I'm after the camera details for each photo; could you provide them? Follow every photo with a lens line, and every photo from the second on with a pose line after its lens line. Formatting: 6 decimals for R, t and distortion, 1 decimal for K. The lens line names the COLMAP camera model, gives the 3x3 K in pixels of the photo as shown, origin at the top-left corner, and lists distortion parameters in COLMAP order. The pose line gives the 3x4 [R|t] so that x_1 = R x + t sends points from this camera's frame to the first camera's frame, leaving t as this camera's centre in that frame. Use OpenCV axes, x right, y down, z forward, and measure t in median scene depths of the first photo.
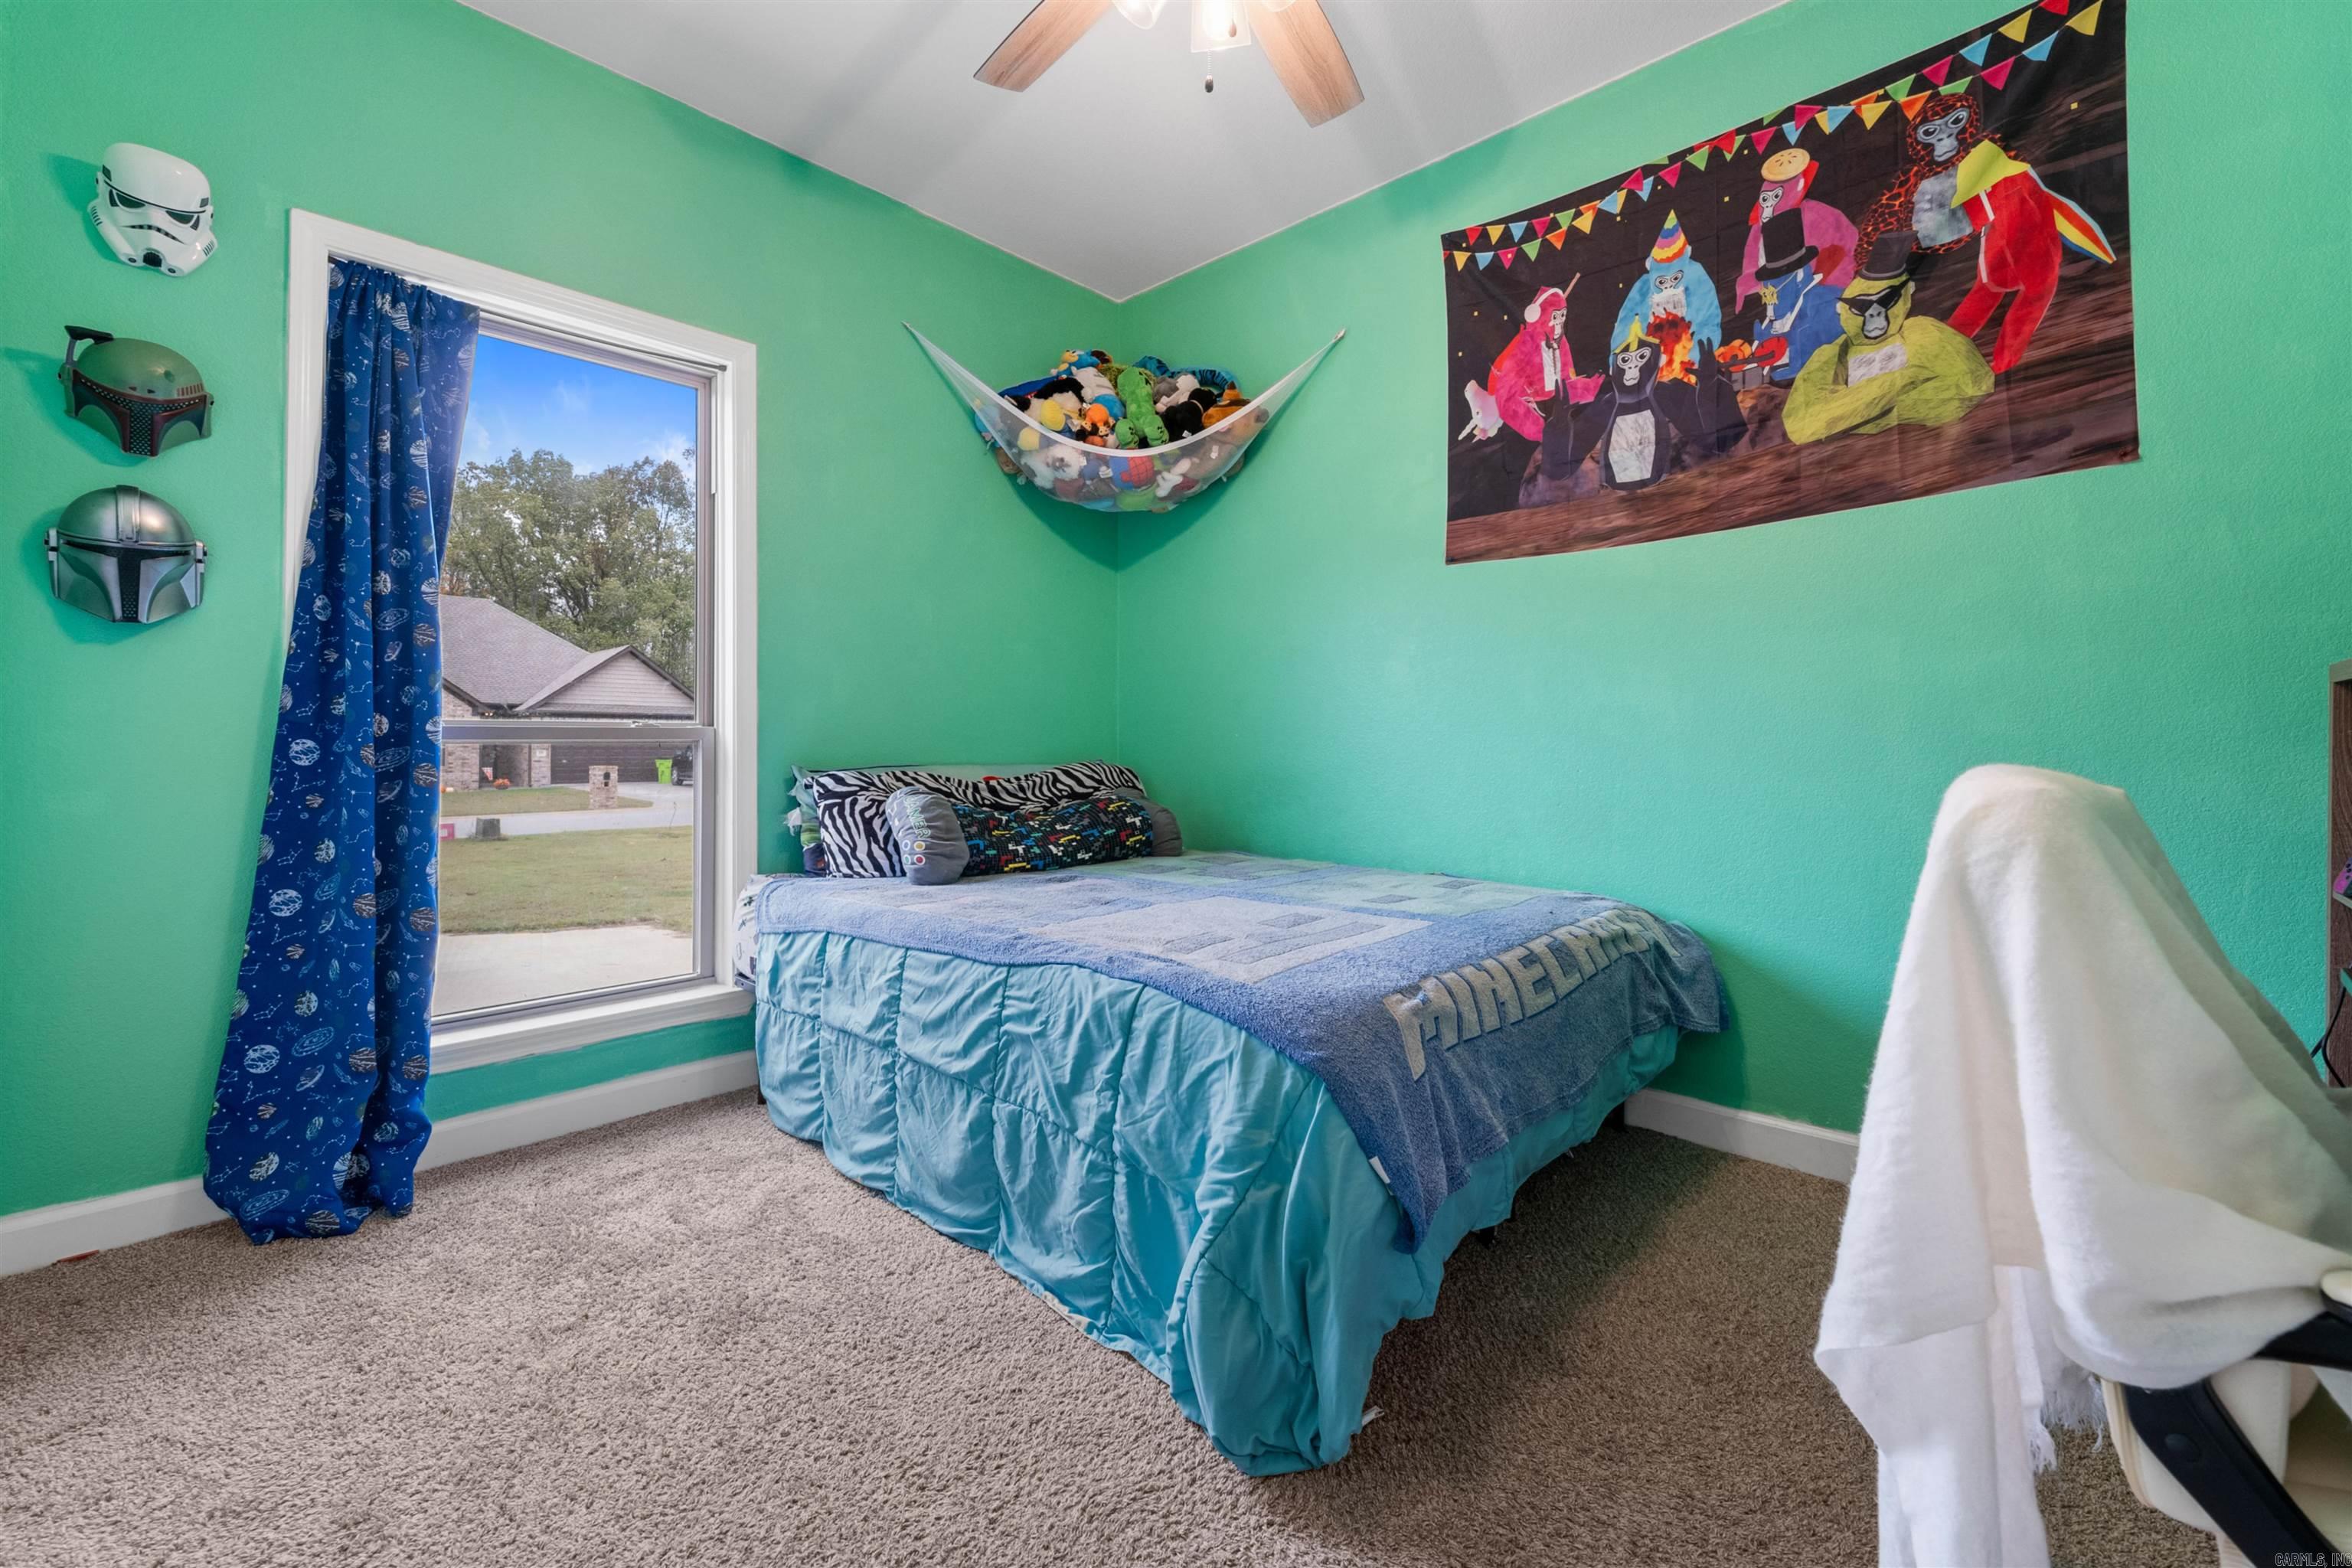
lens RADIAL K [[975.4, 0, 1167.1], [0, 975.4, 740.9], [0, 0, 1]] dist [0.003284, -0.000032]
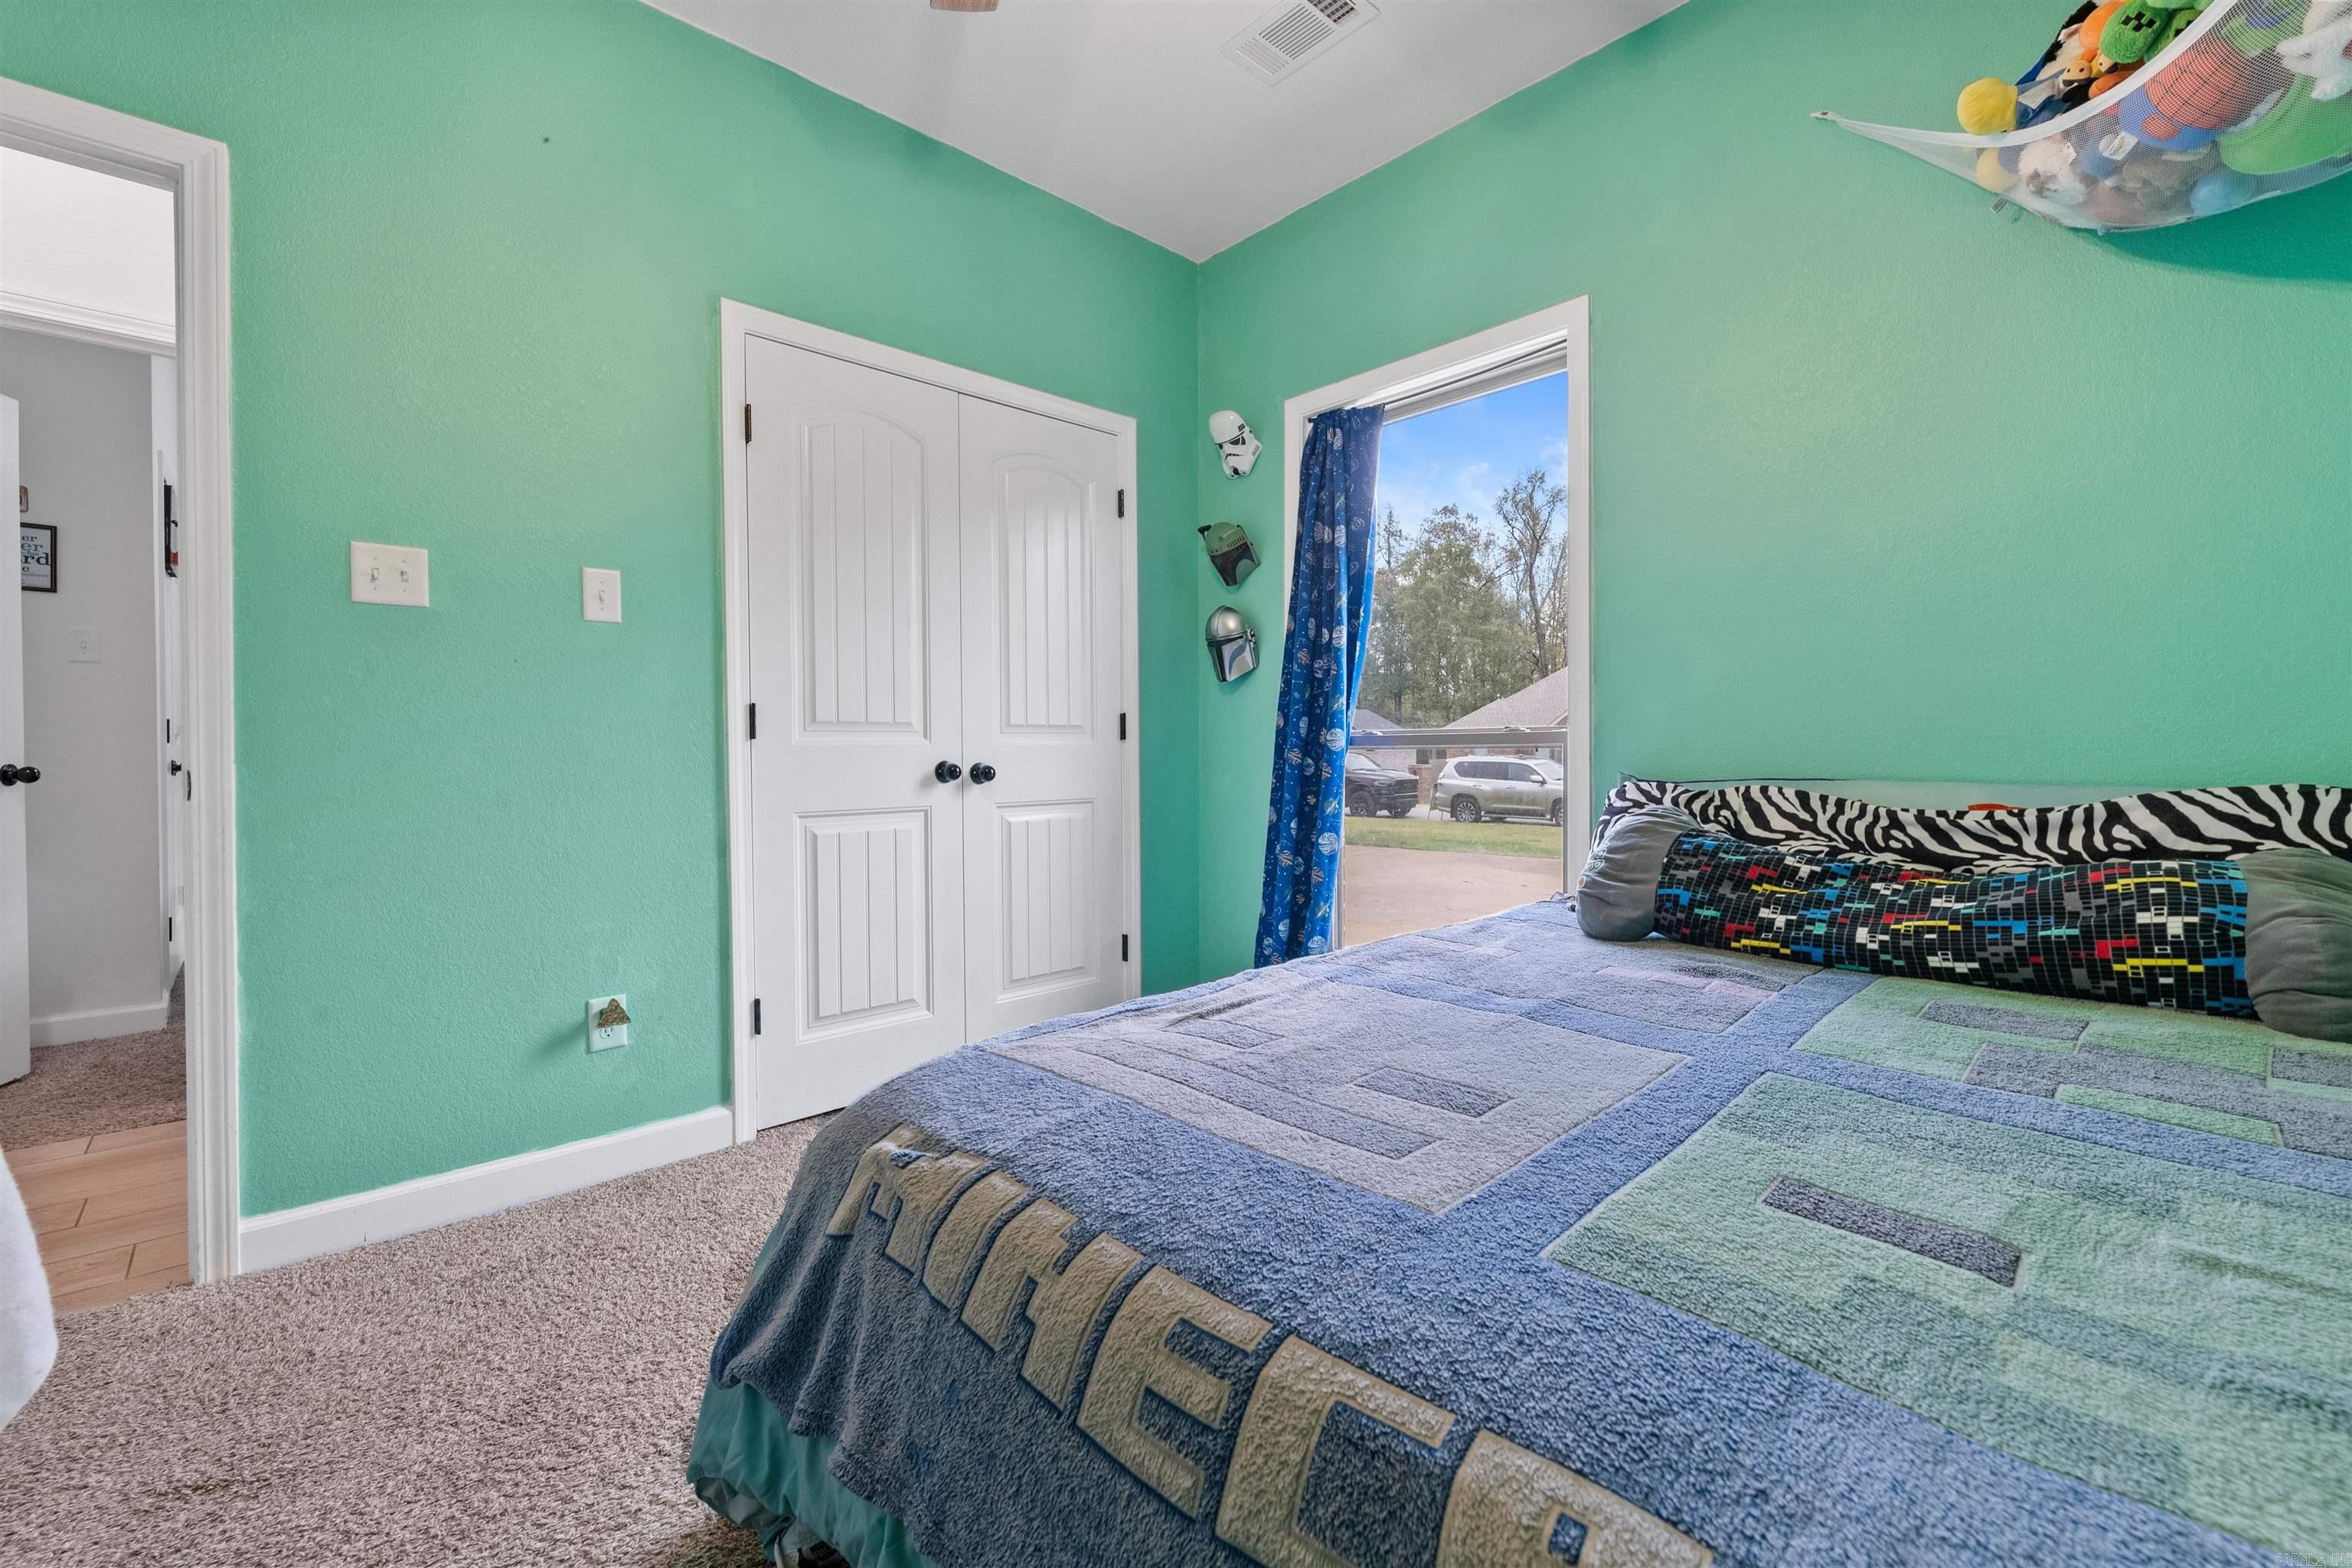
lens RADIAL K [[975.4, 0, 1167.1], [0, 975.4, 740.9], [0, 0, 1]] dist [0.003284, -0.000032]
pose [[-0.061048, -0.019455, -0.997945, 0.618272], [-0.002077, 0.999810, -0.019364, 0.019020], [0.998133, 0.000890, -0.061076, 0.877805]]
